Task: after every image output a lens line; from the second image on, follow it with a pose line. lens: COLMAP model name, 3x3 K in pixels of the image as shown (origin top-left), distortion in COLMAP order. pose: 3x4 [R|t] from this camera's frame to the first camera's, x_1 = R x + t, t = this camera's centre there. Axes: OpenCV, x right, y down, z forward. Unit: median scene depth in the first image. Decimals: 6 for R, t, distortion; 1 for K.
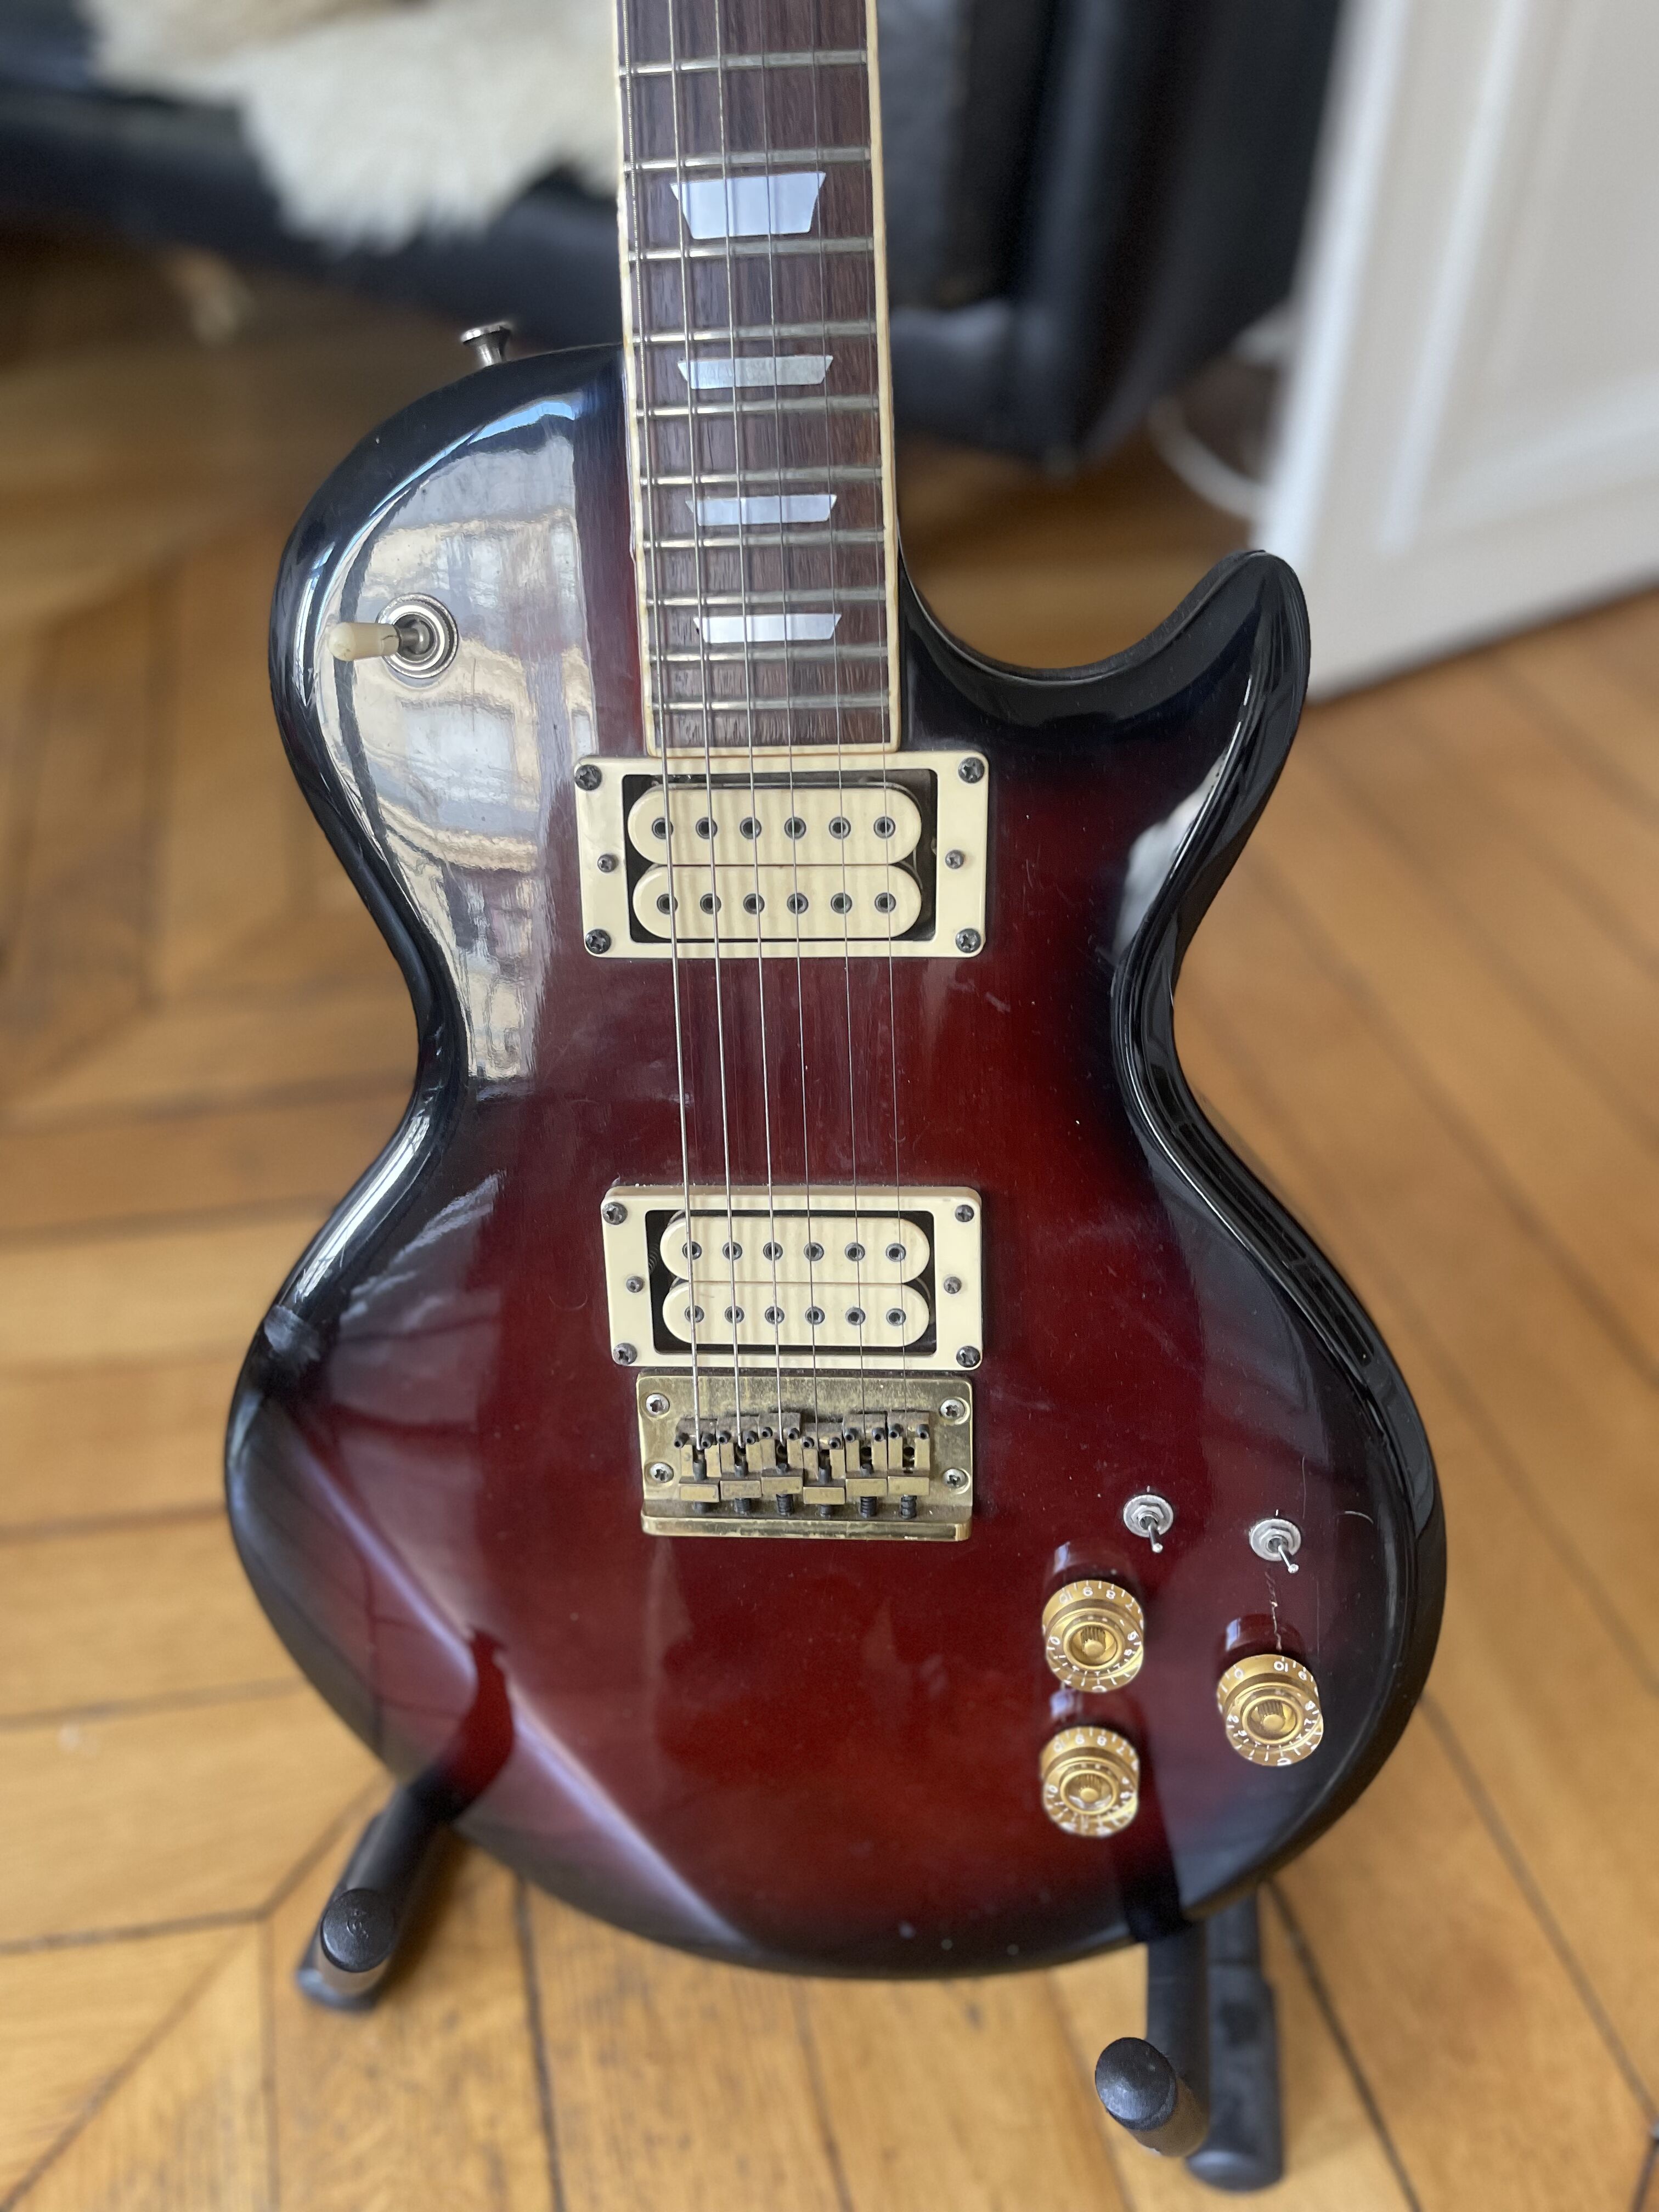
lens RADIAL K [[1706.8, 0, 827.7], [0, 1706.8, 1103.2], [0, 0, 1]] dist [0.071527, -0.113055]
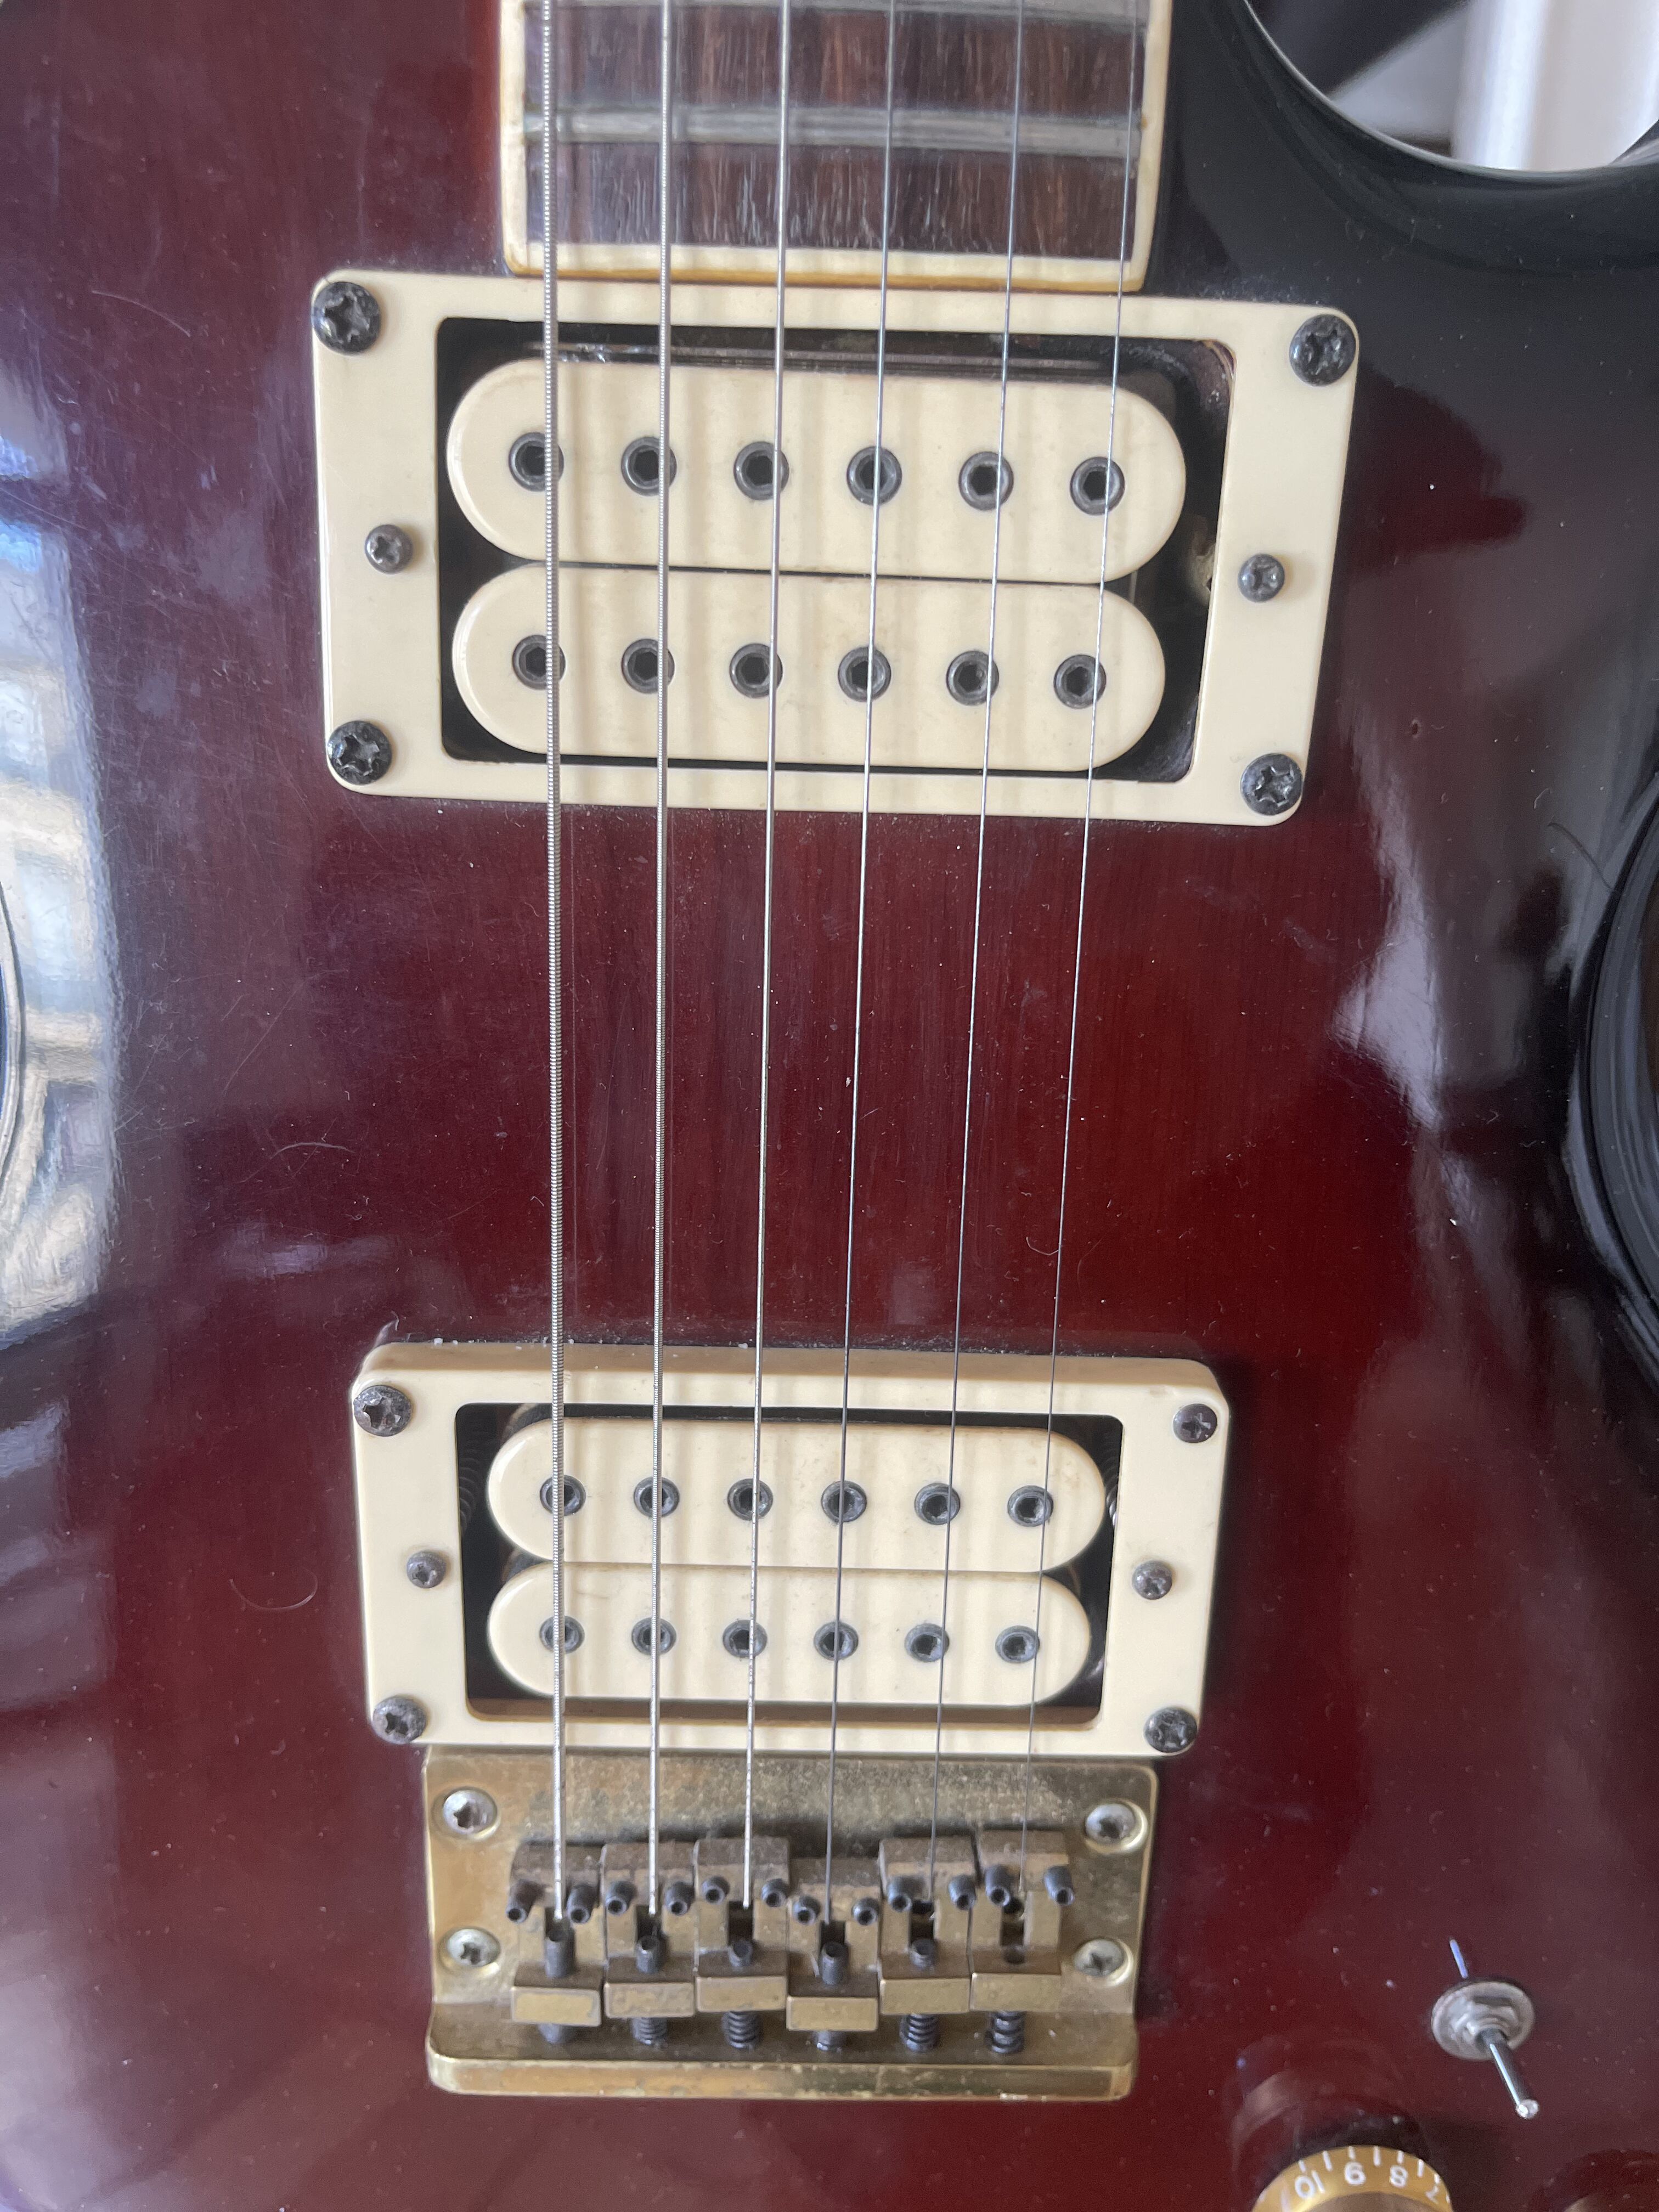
lens RADIAL K [[1801.0, 0, 829.5], [0, 1801.0, 1106.0], [0, 0, 1]] dist [-0.004116, -0.054090]
pose [[0.993456, 0.027549, 0.110839, -0.063342], [-0.025028, 0.999397, -0.024073, -0.003291], [-0.111435, 0.021141, 0.993547, 0.518145]]
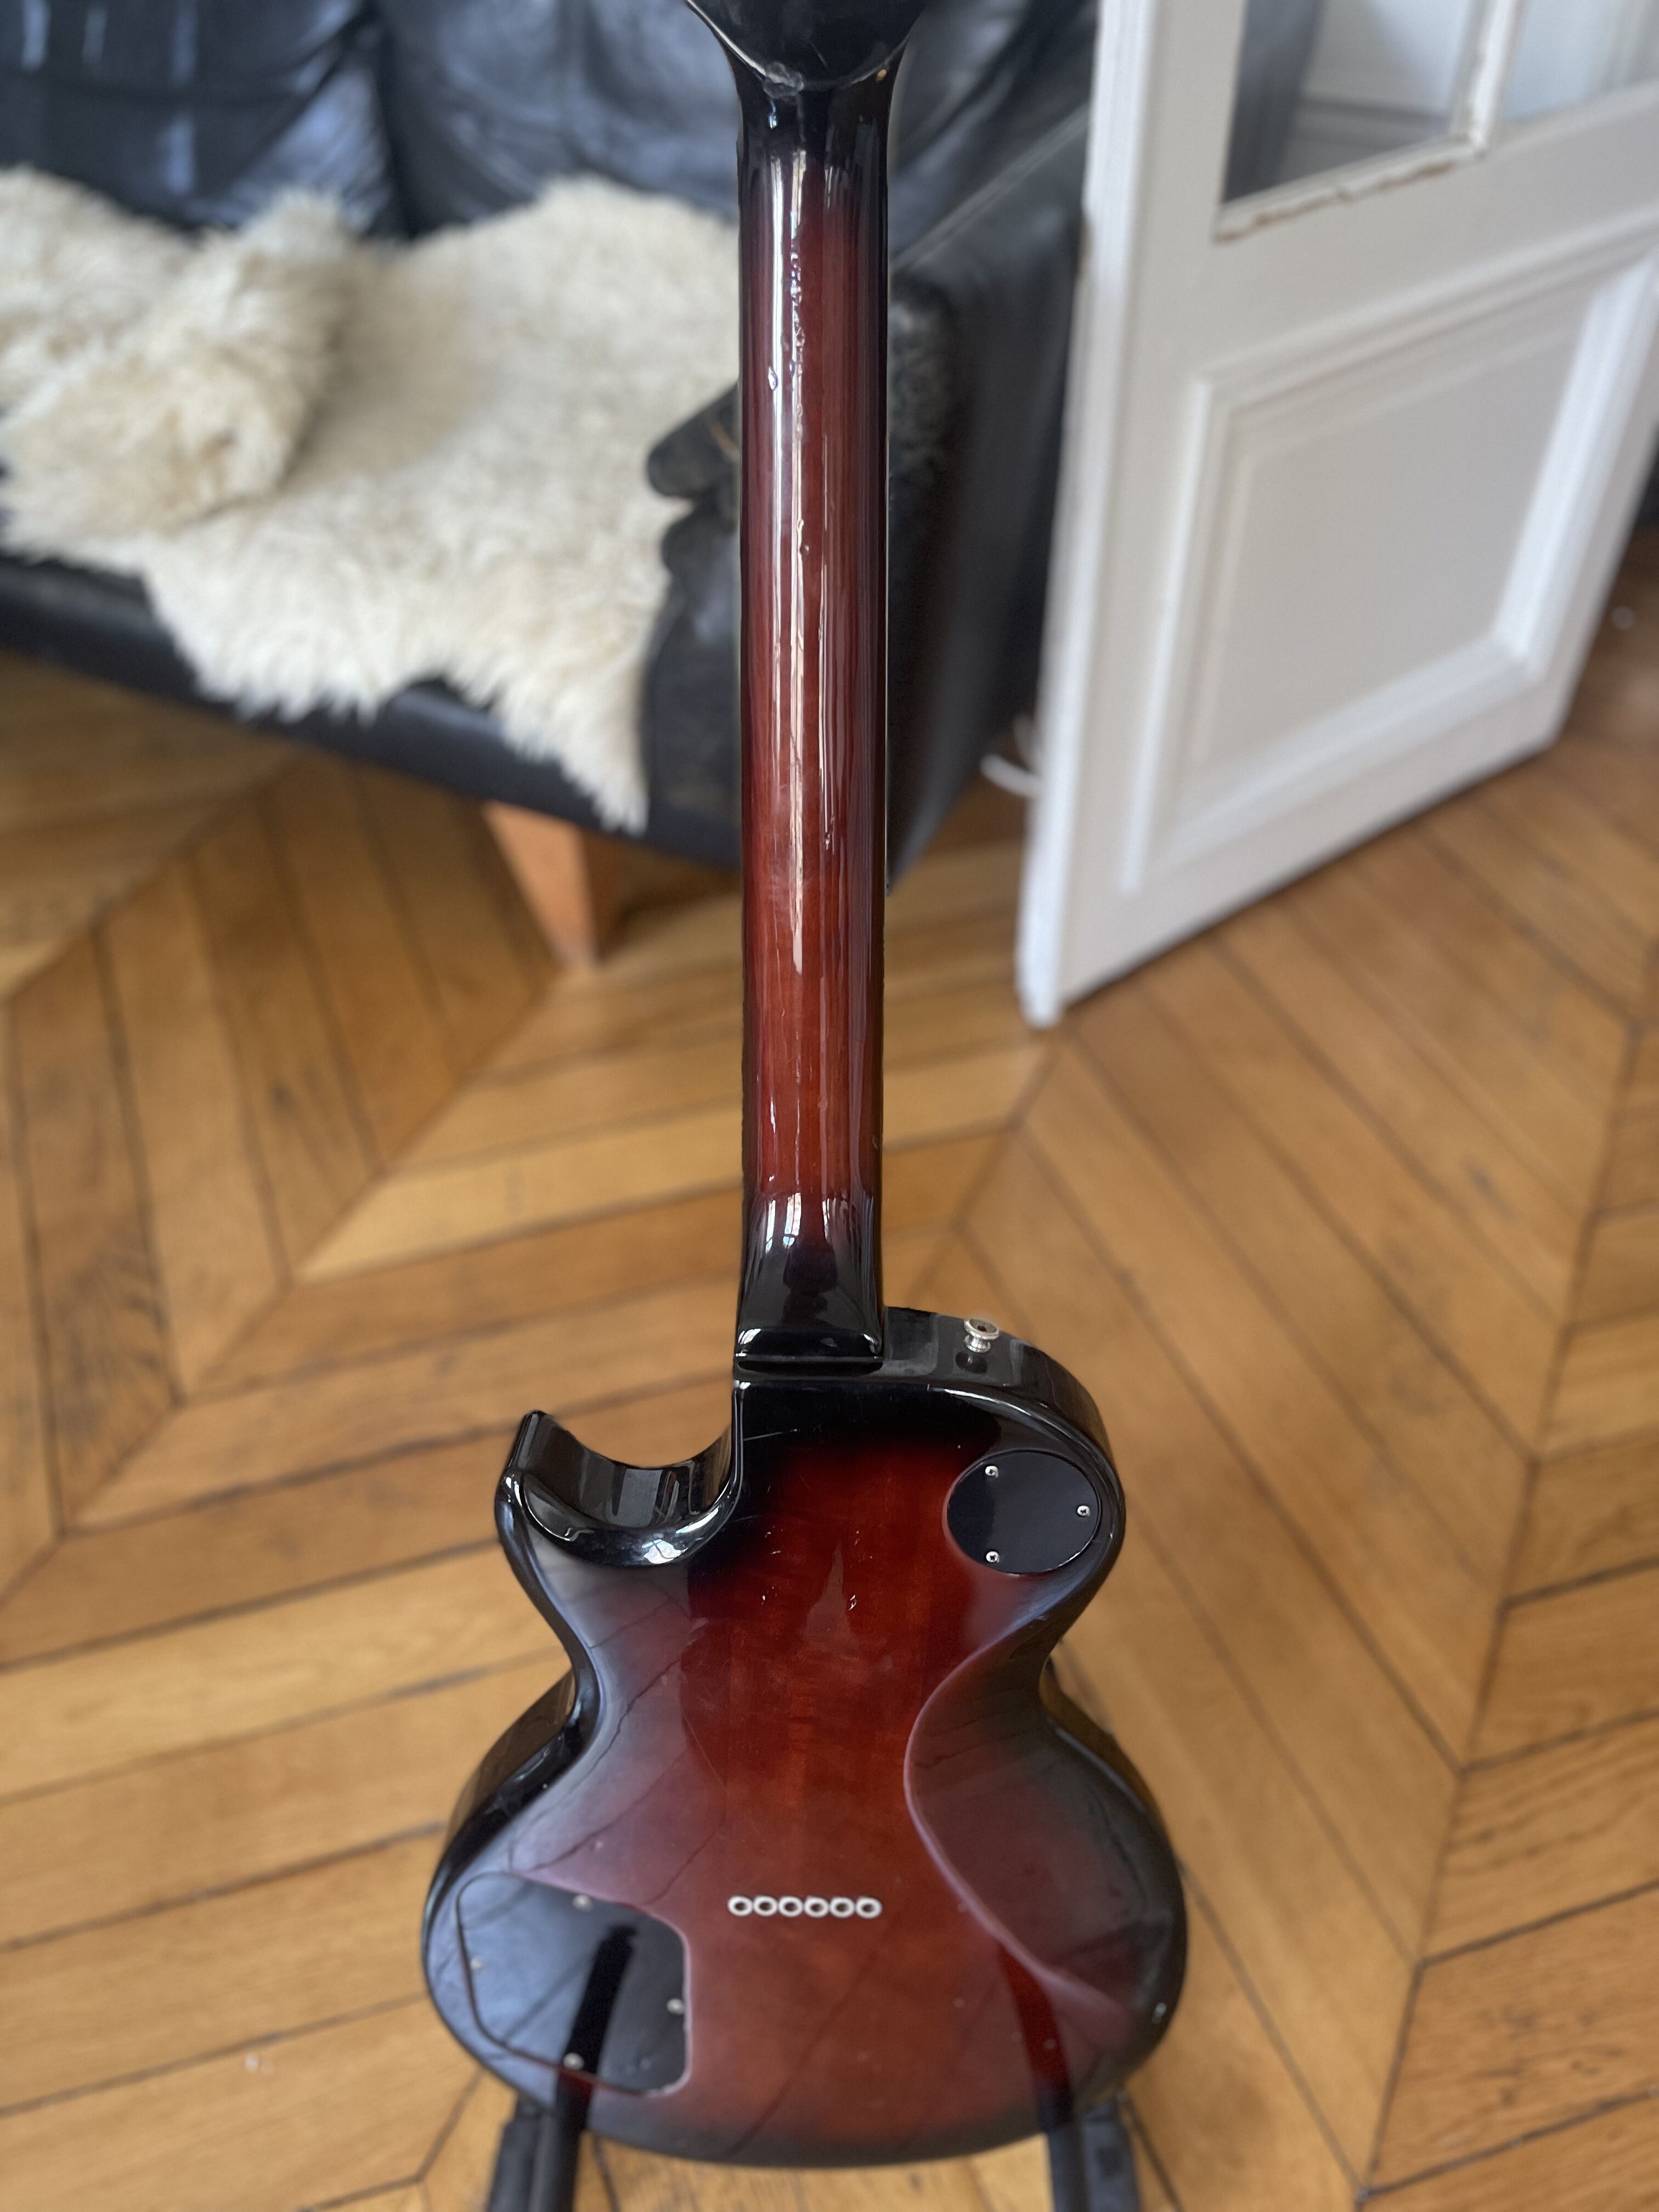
lens RADIAL K [[1706.8, 0, 827.7], [0, 1706.8, 1103.2], [0, 0, 1]] dist [0.071527, -0.113055]
pose [[0.991487, -0.098133, 0.085577, -0.035564], [0.094816, 0.994608, 0.042015, -0.627161], [-0.089238, -0.033543, 0.995445, -0.596411]]
